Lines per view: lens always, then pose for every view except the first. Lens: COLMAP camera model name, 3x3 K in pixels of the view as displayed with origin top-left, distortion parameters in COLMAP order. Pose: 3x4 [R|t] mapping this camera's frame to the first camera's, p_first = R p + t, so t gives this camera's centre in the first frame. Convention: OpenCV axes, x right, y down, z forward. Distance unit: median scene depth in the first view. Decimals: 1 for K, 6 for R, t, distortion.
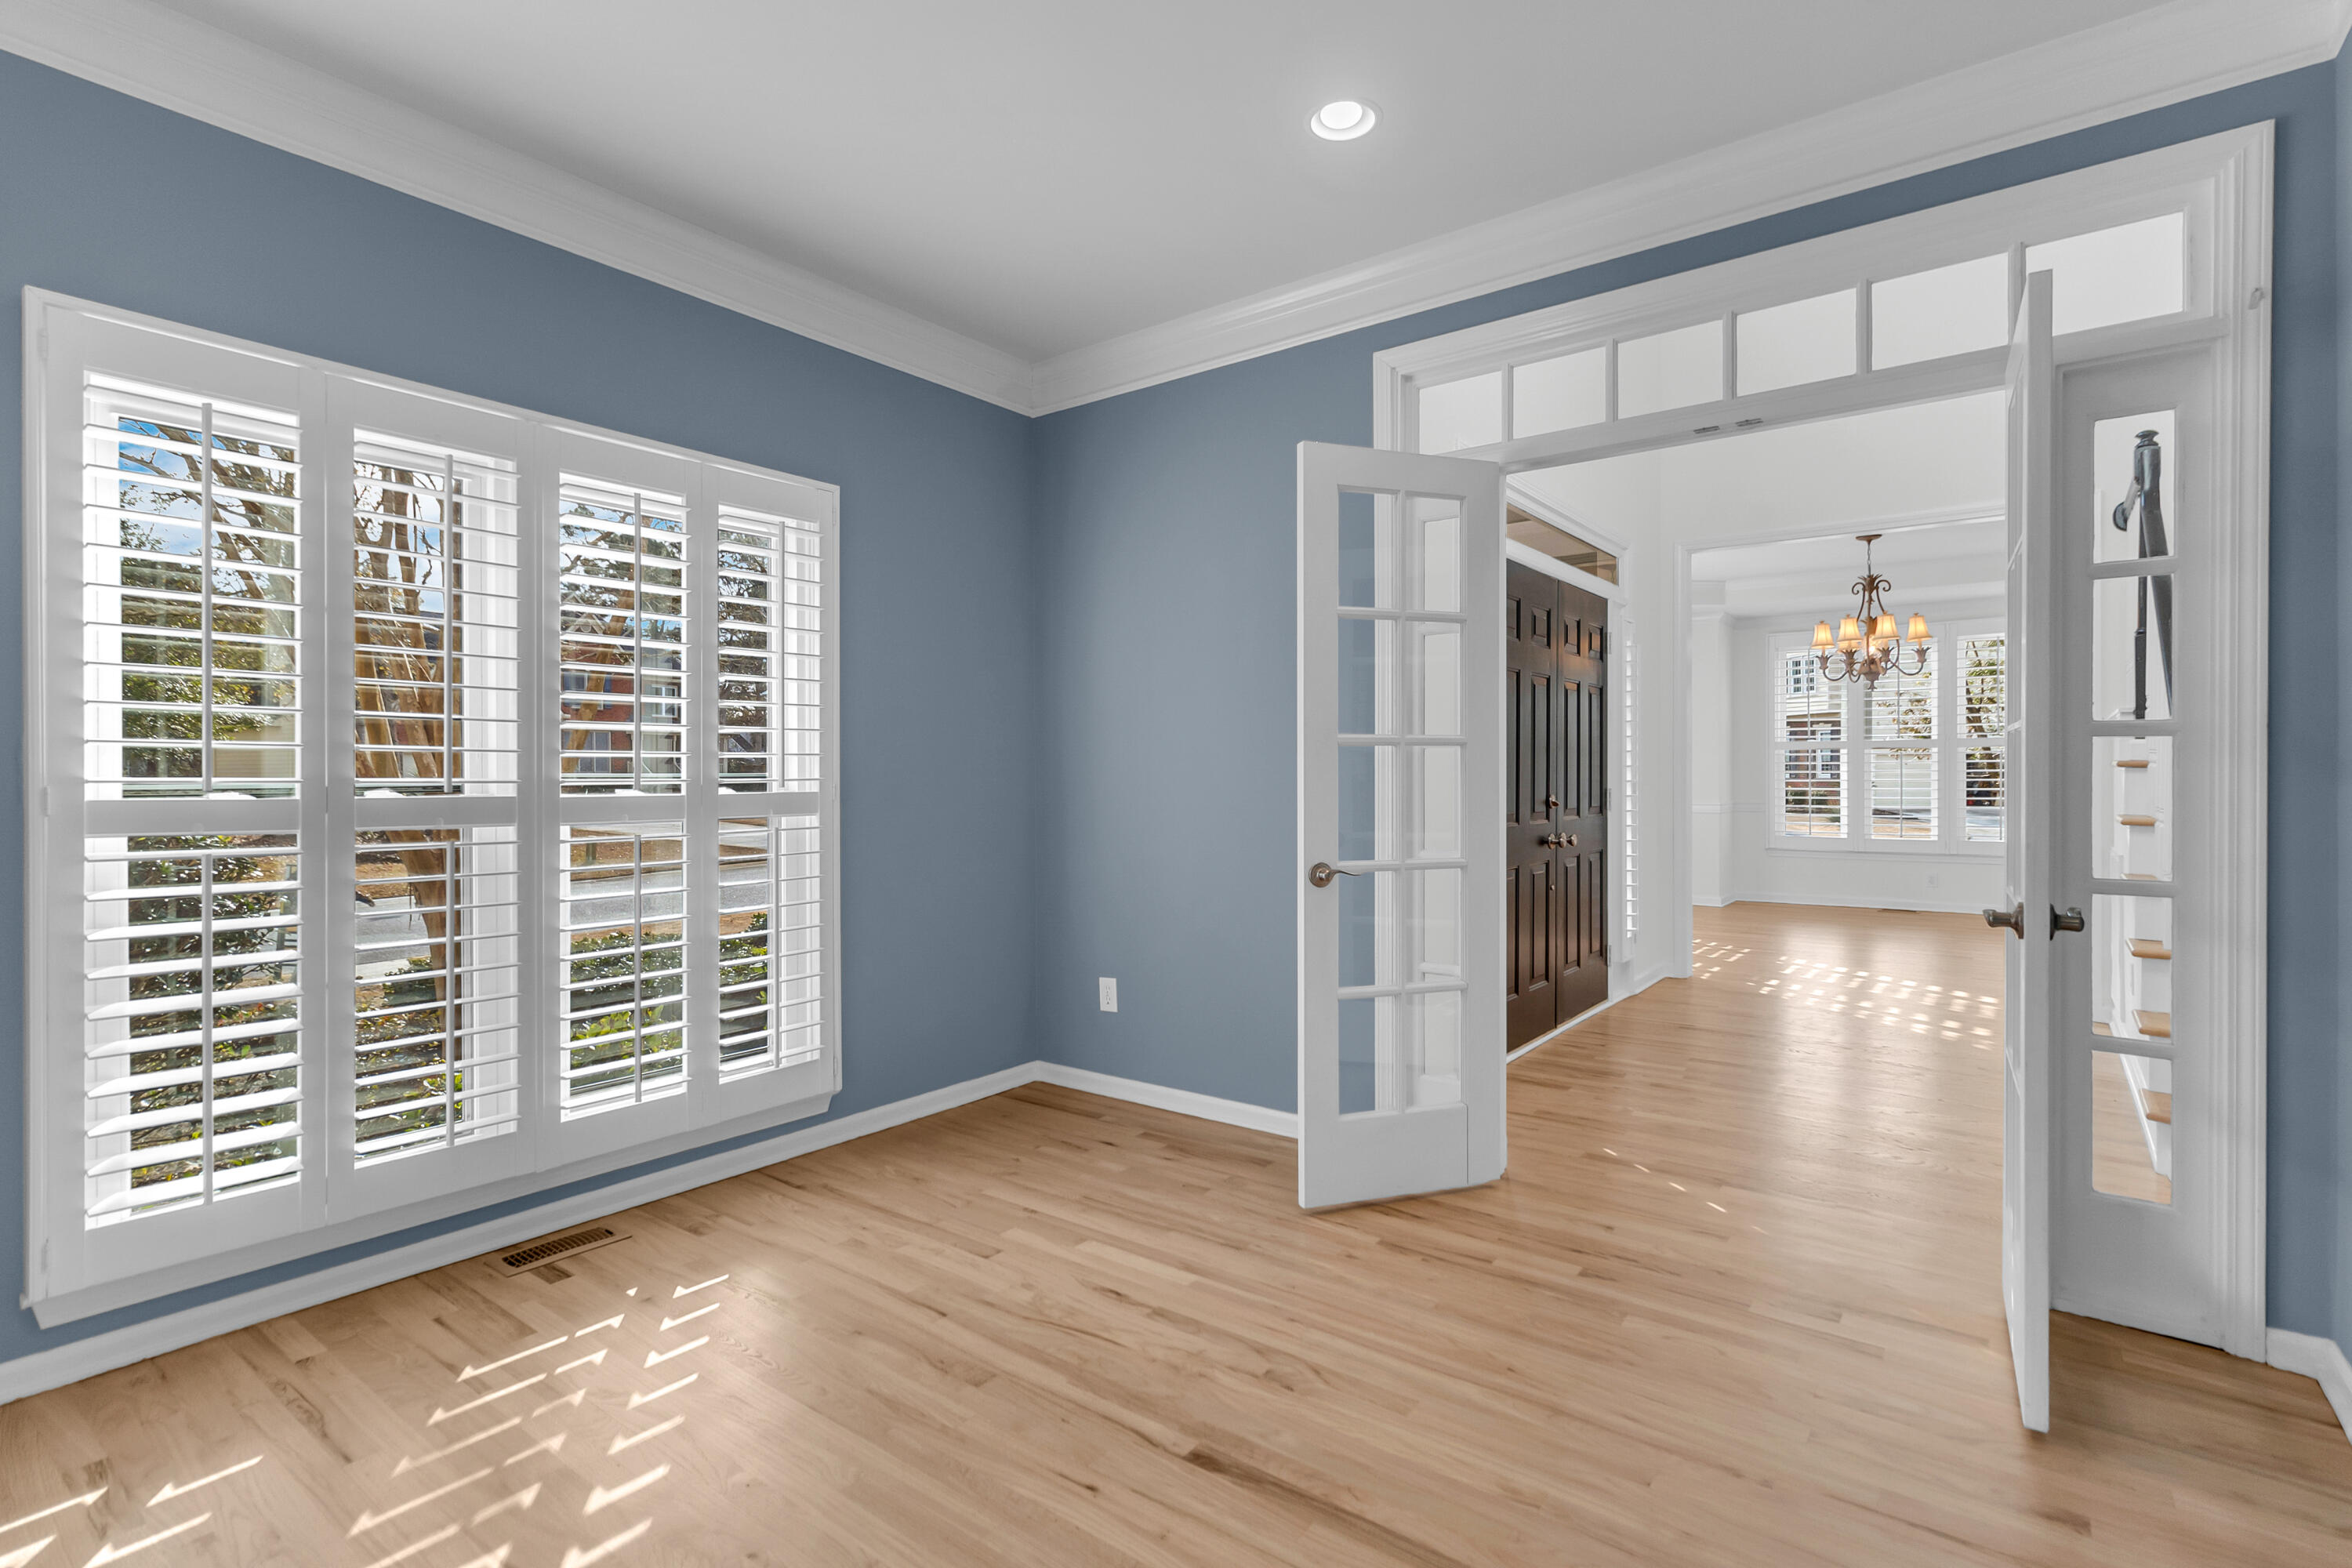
lens RADIAL K [[1101.1, 0, 1194.9], [0, 1101.1, 784.9], [0, 0, 1]] dist [0.000611, -0.000792]
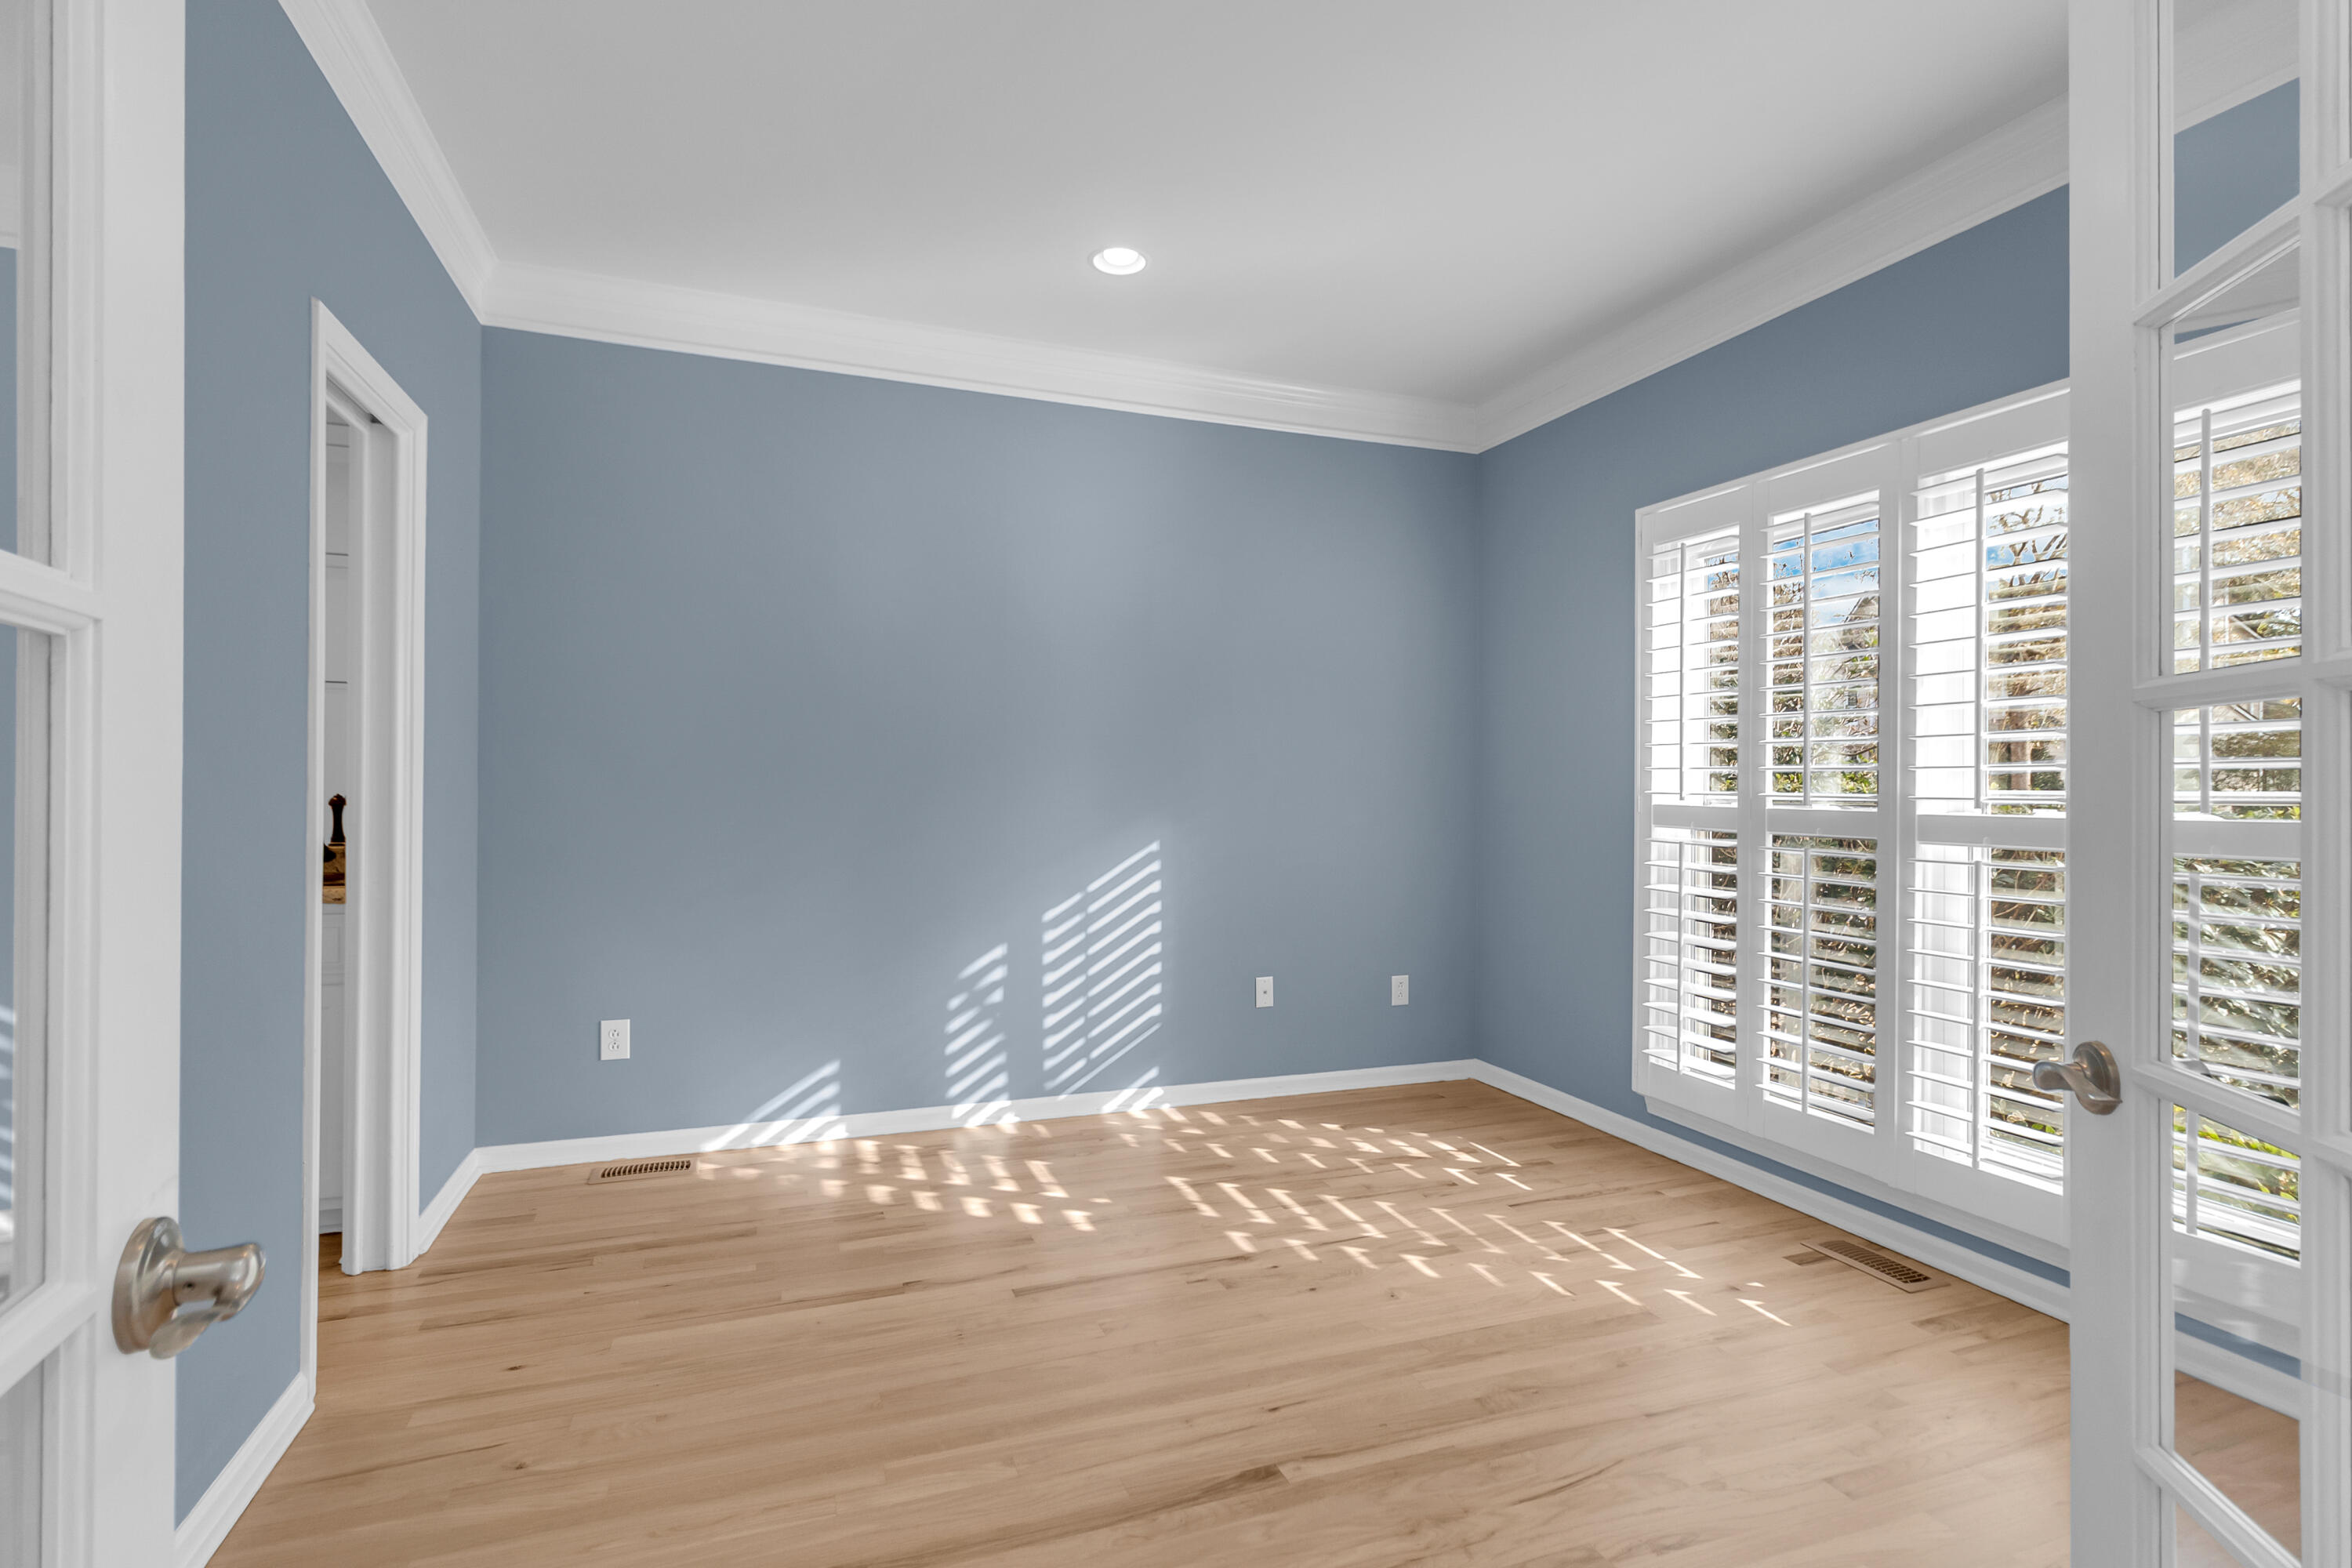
lens RADIAL K [[1101.1, 0, 1168.3], [0, 1101.1, 788.6], [0, 0, 1]] dist [0.000611, -0.000792]
pose [[-0.547250, -0.009818, -0.836912, 0.784436], [-0.019412, 0.999811, 0.000964, 0.003973], [0.836744, 0.016774, -0.547337, 1.298618]]
